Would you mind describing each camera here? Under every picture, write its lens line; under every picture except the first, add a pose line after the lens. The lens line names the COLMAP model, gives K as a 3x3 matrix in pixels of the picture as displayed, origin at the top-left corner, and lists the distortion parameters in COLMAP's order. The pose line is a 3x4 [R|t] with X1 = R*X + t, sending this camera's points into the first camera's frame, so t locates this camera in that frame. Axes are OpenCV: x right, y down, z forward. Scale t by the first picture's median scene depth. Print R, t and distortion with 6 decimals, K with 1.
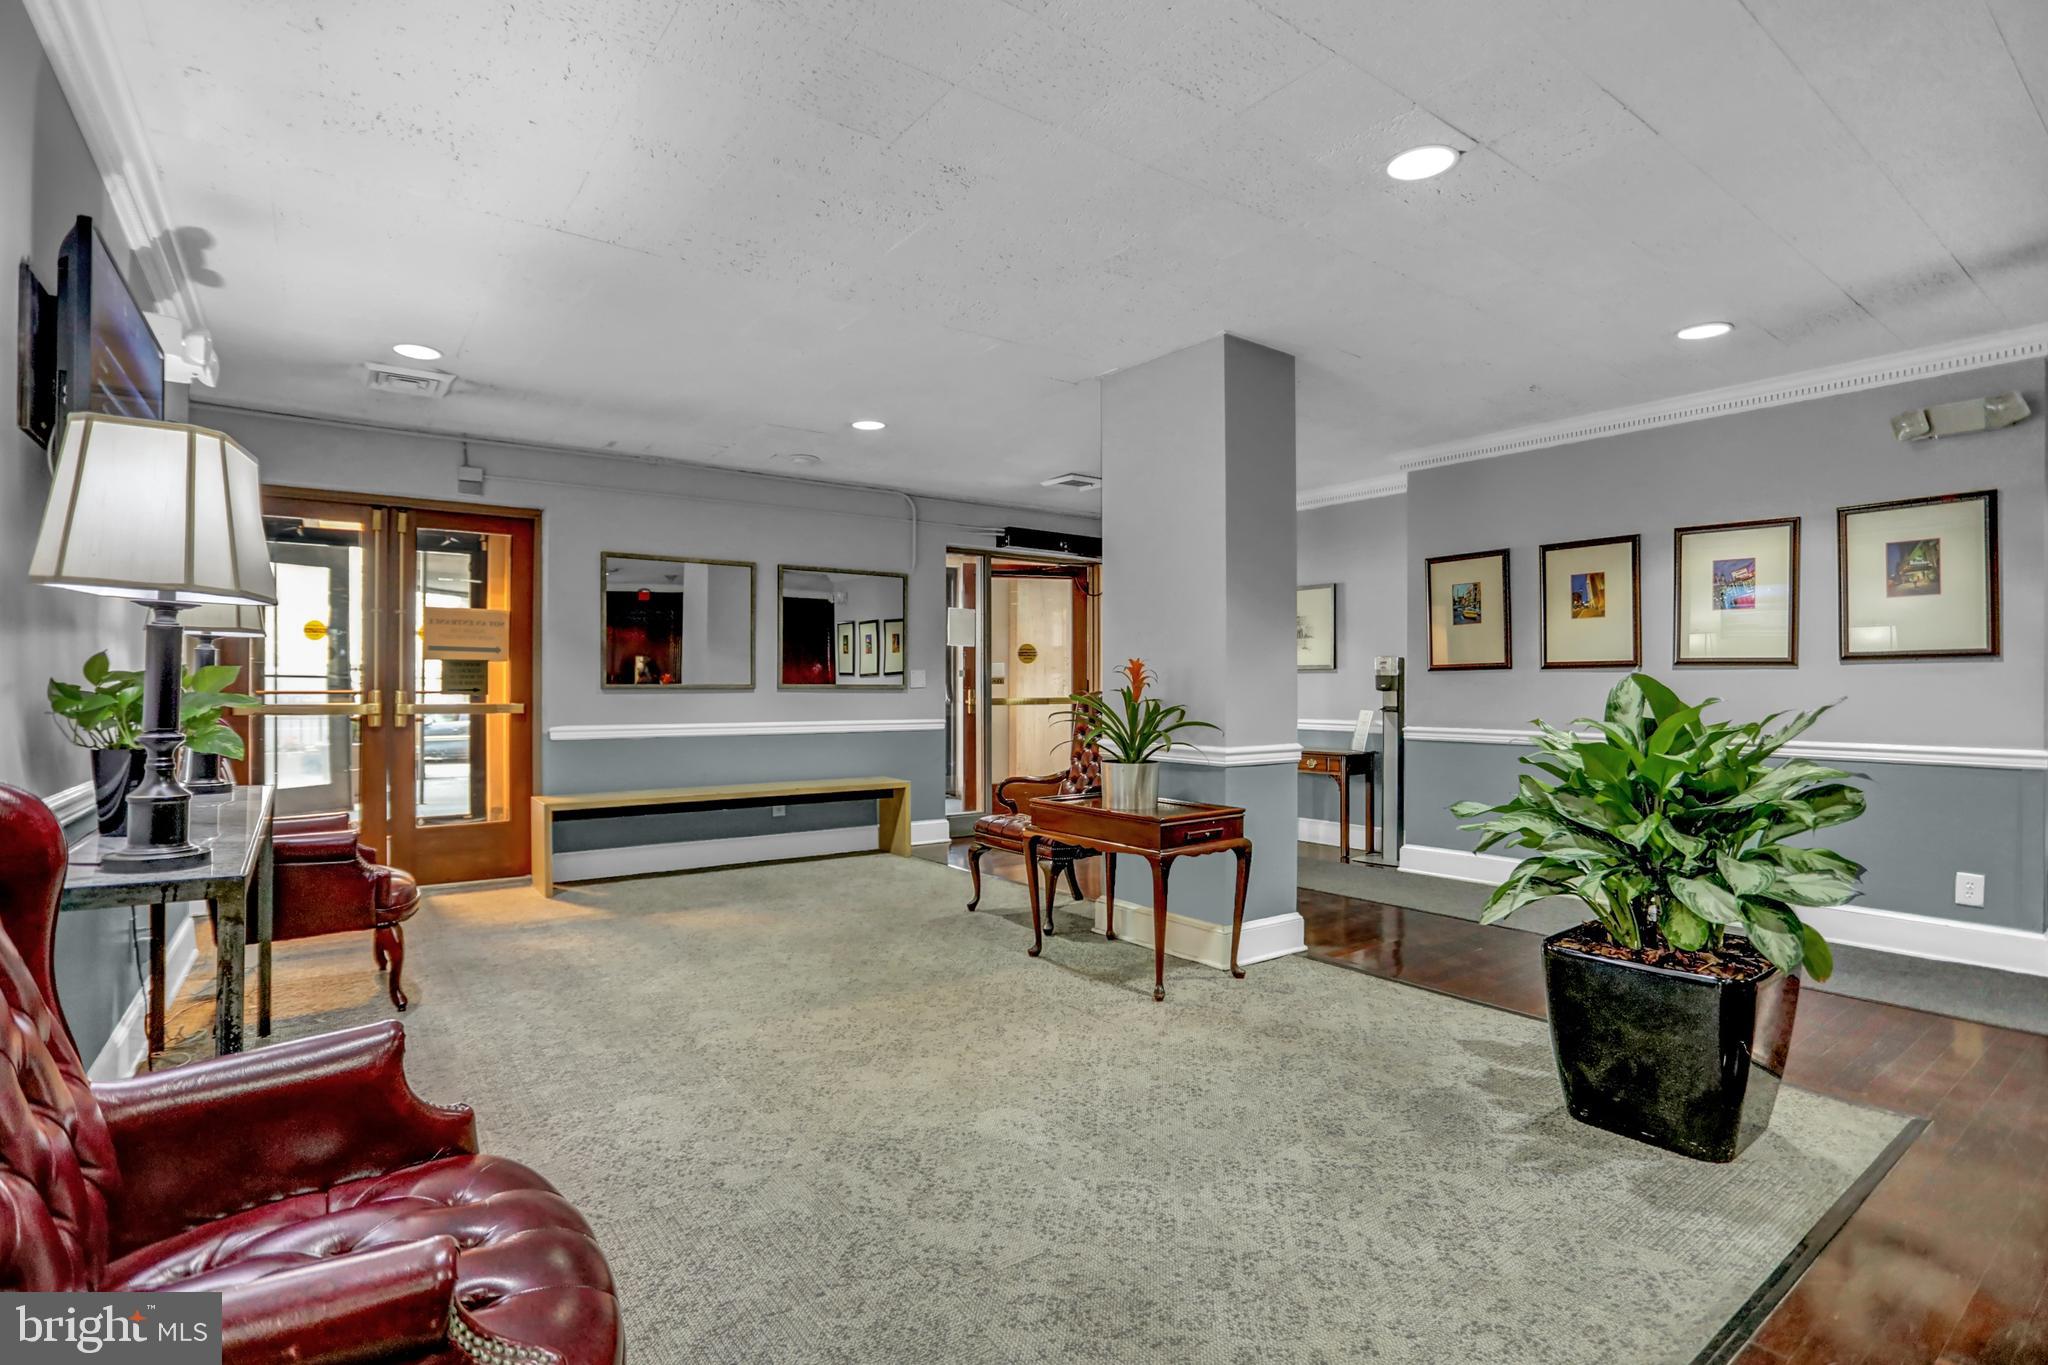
lens RADIAL K [[993.4, 0, 1024.0], [0, 993.4, 682.5], [0, 0, 1]] dist [-0.073623, 0.033085]
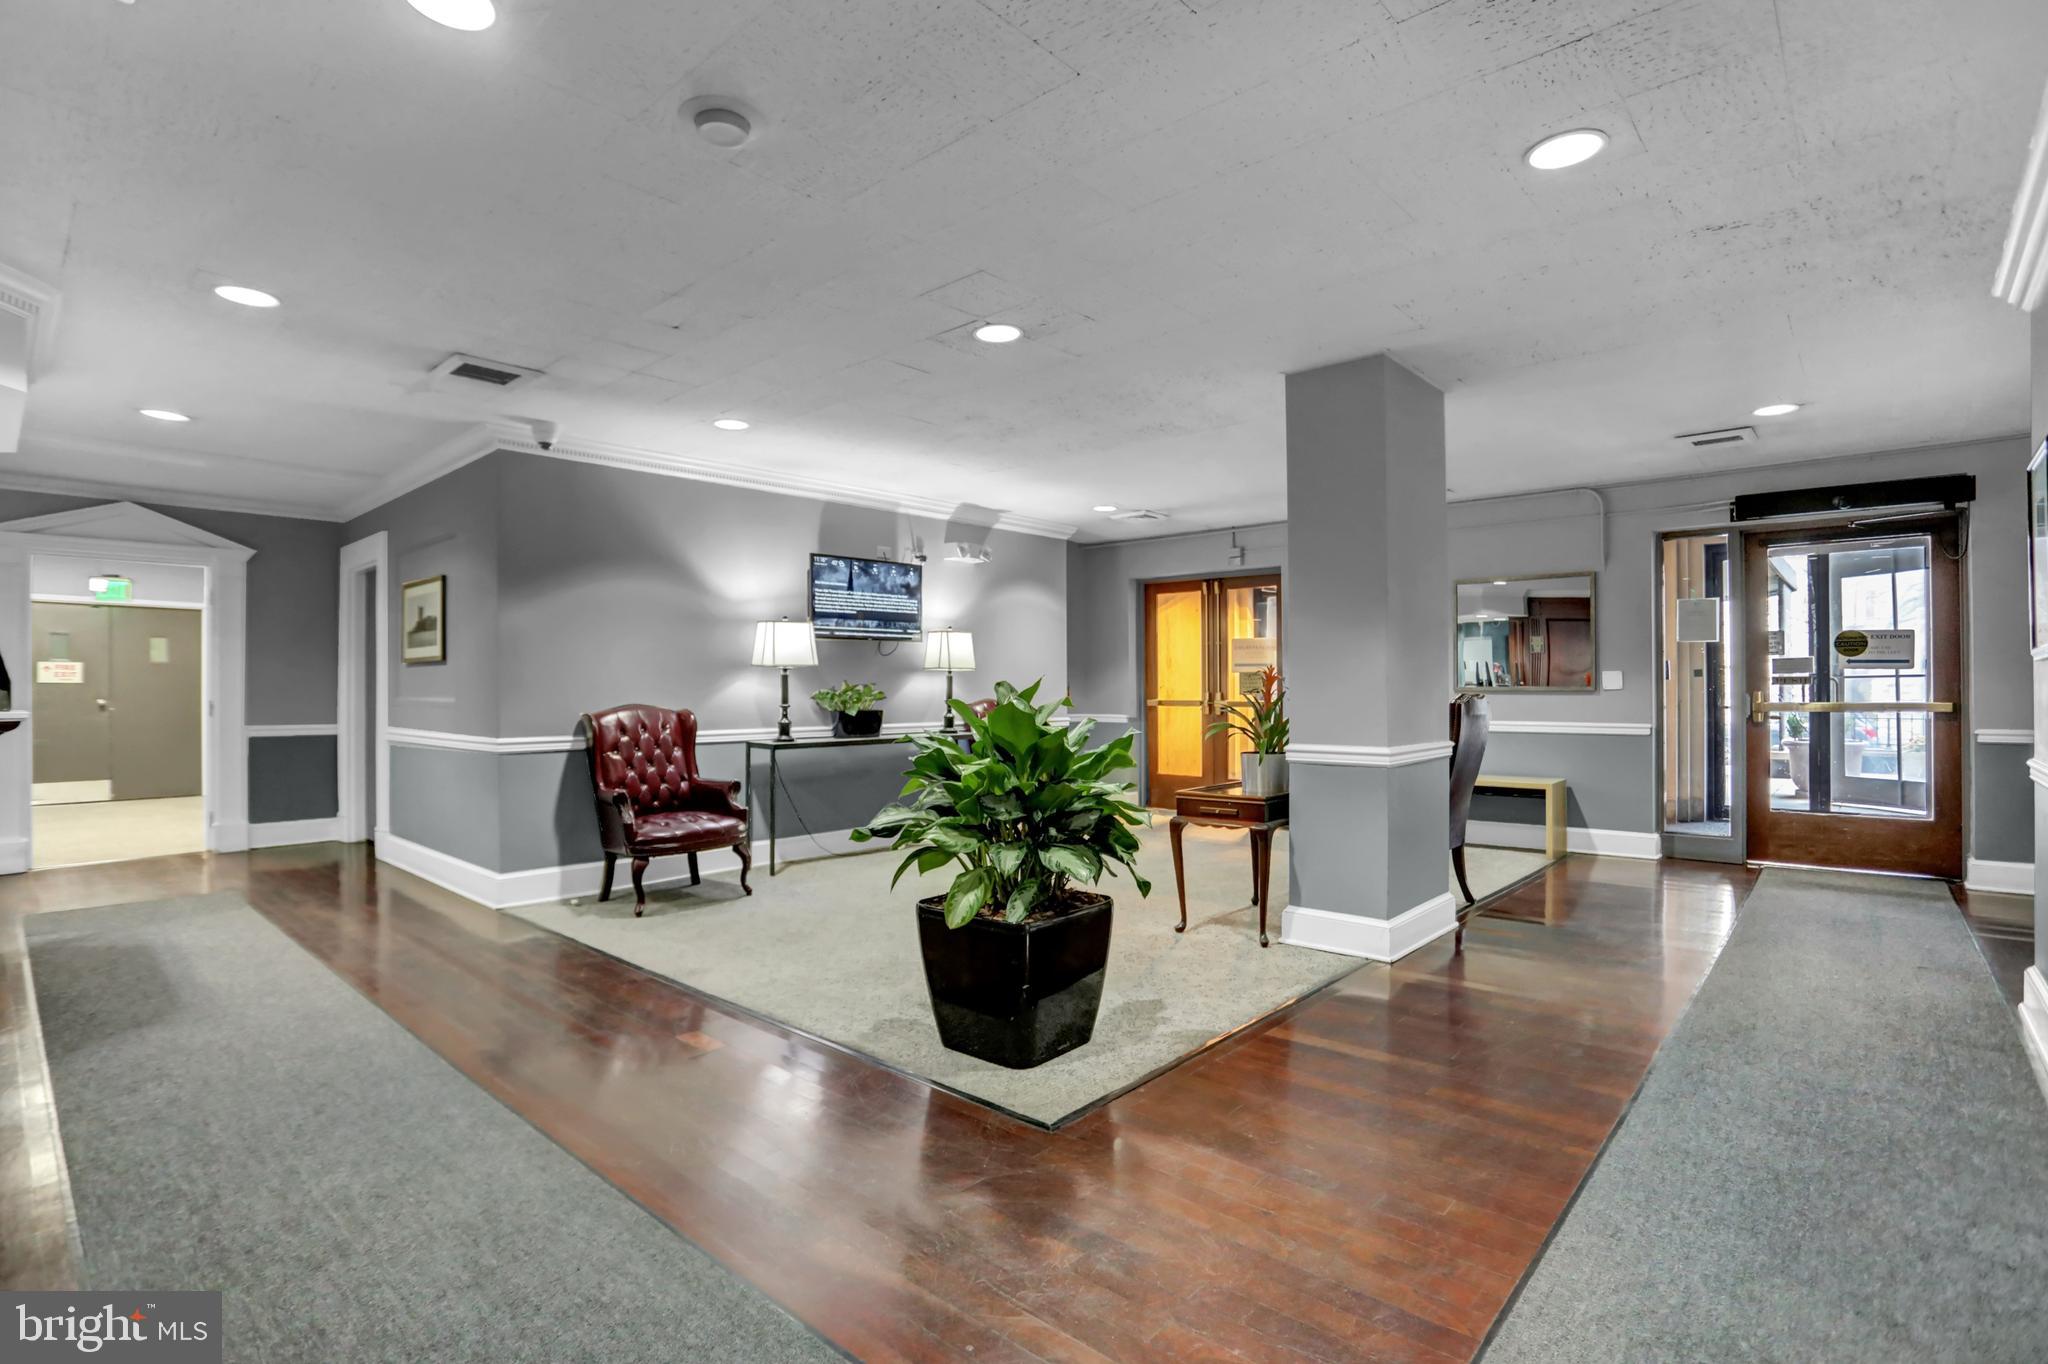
lens RADIAL K [[993.4, 0, 1024.0], [0, 993.4, 682.0], [0, 0, 1]] dist [-0.073623, 0.033085]
pose [[0.201409, -0.002197, -0.979505, 0.868167], [0.011042, 0.999939, 0.000028, -0.011780], [0.979445, -0.010822, 0.201421, 0.333001]]
